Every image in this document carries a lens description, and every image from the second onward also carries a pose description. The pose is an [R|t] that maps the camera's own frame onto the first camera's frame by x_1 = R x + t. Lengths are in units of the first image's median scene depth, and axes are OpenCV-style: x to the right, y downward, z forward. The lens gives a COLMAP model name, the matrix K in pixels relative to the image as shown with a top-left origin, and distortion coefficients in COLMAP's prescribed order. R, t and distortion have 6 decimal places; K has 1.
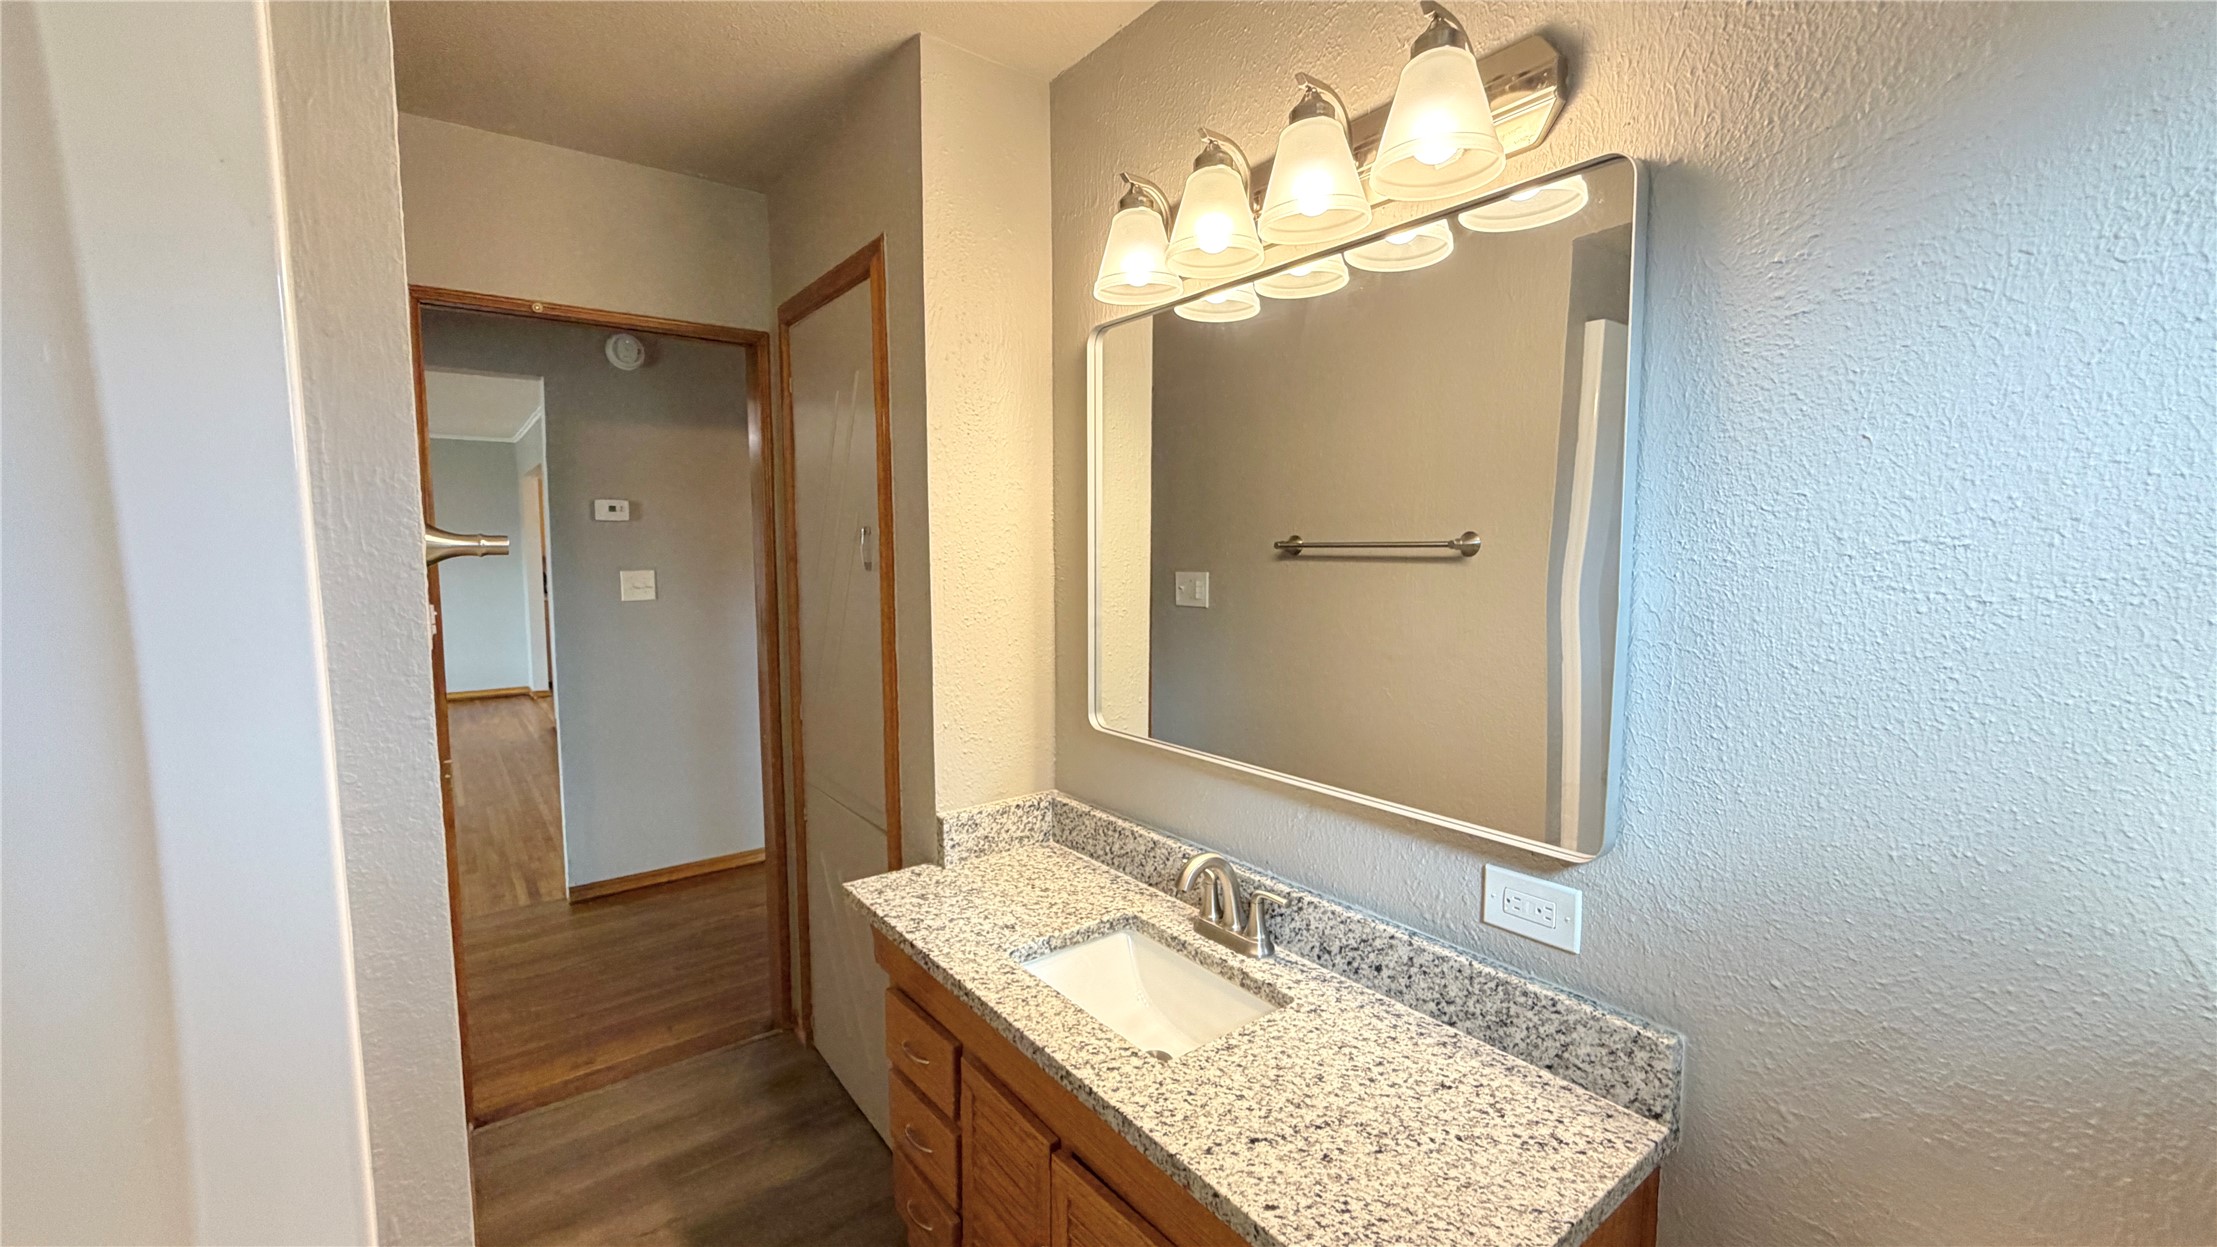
lens RADIAL K [[887.4, 0, 1104.9], [0, 887.4, 623.3], [0, 0, 1]] dist [-0.002742, -0.000256]
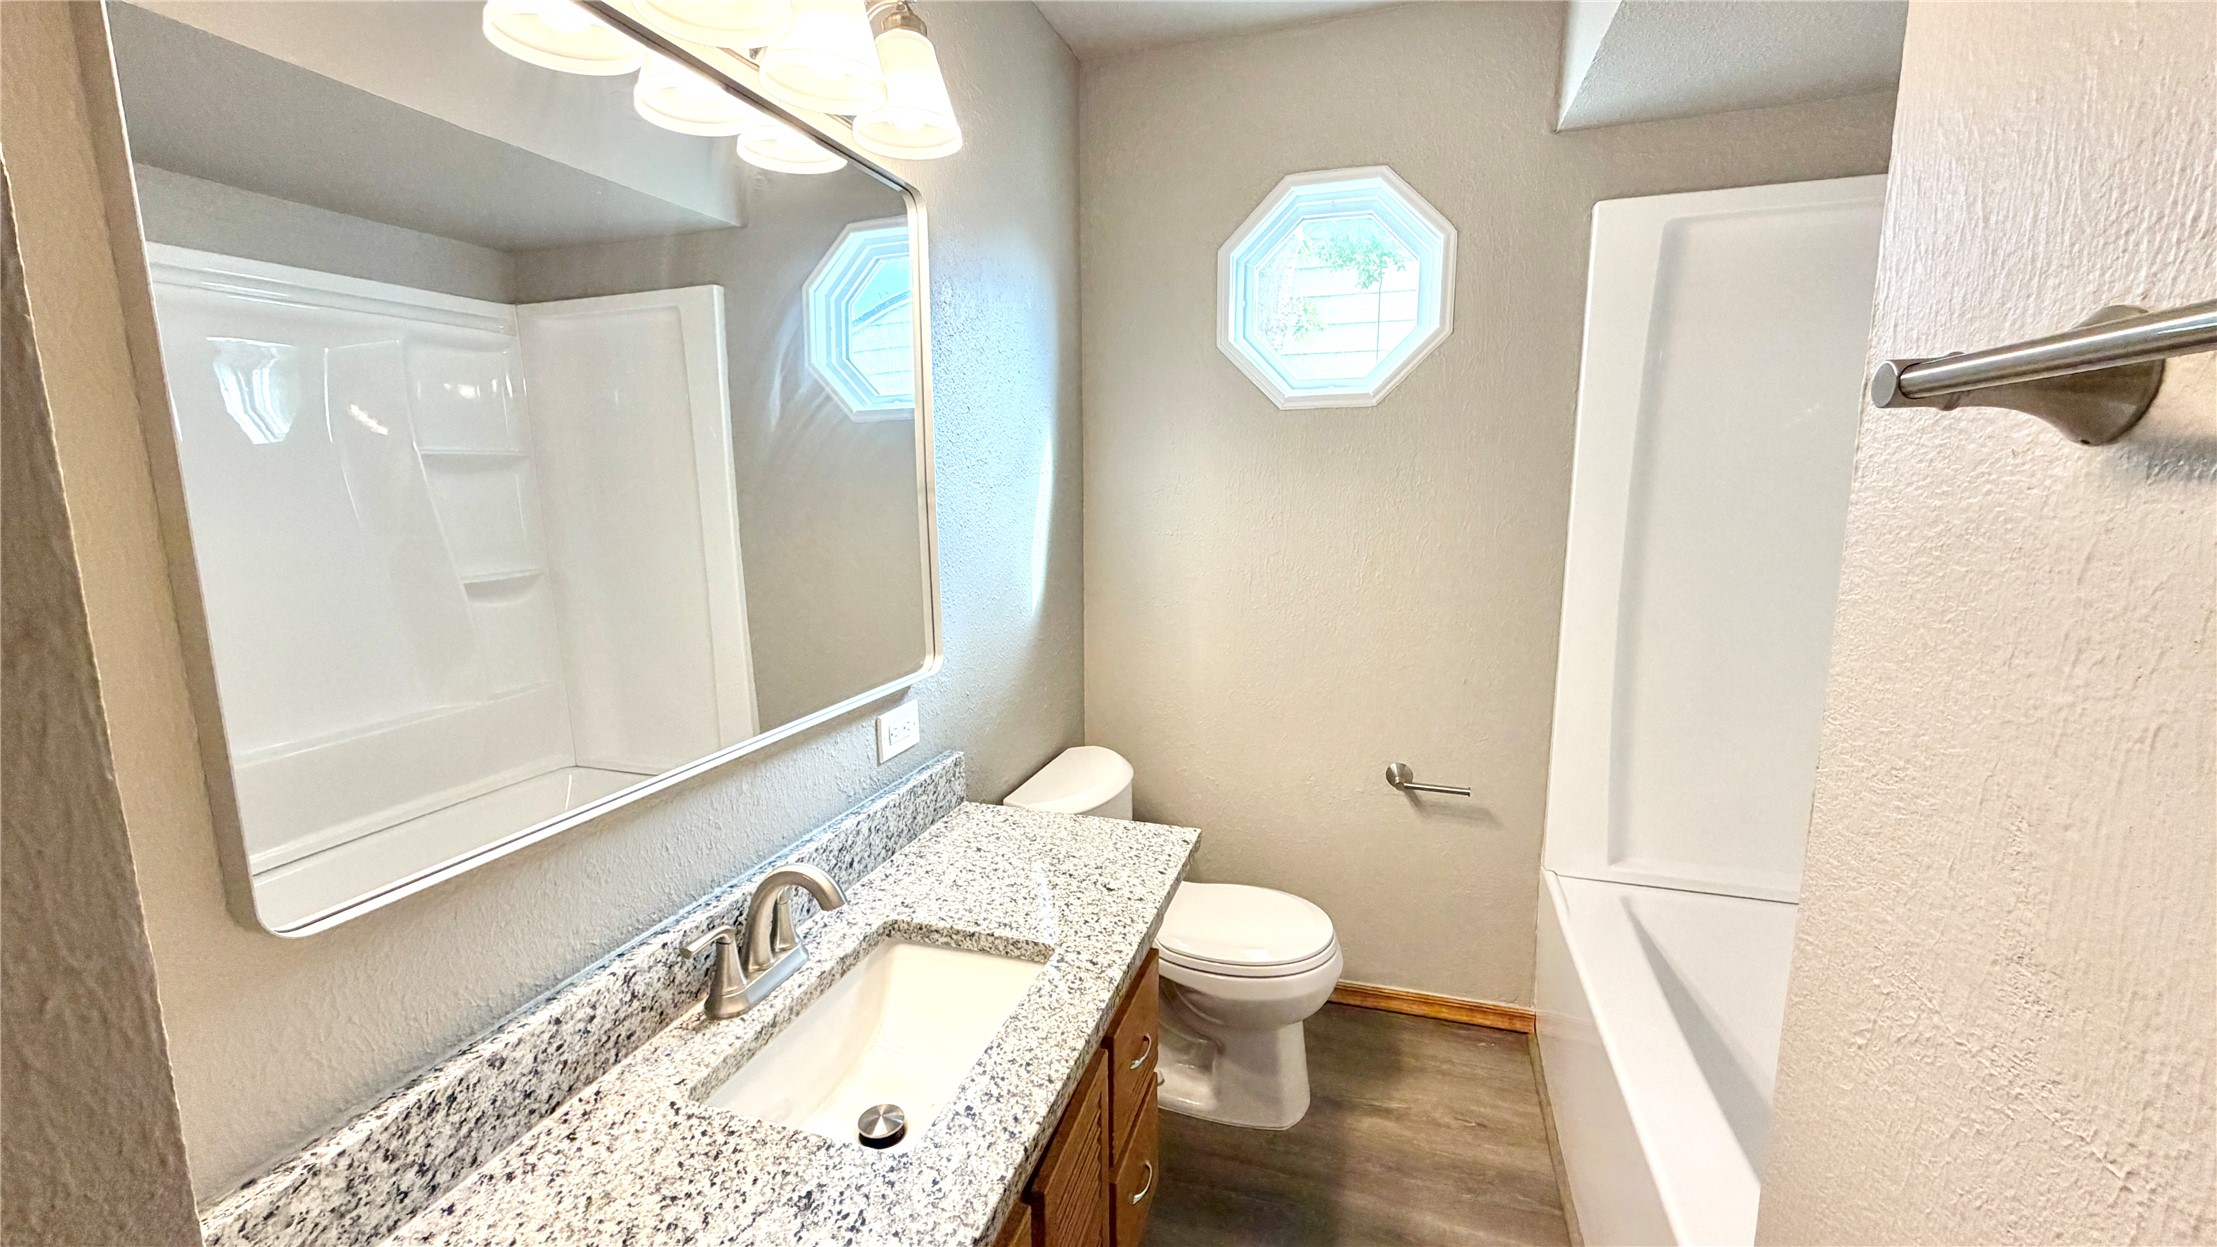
lens RADIAL K [[887.4, 0, 1106.3], [0, 887.4, 621.3], [0, 0, 1]] dist [-0.002742, -0.000256]
pose [[-0.573885, -0.121160, 0.809924, -0.700866], [0.080513, 0.975856, 0.203031, -0.080472], [-0.814969, 0.181726, -0.550274, 1.324942]]
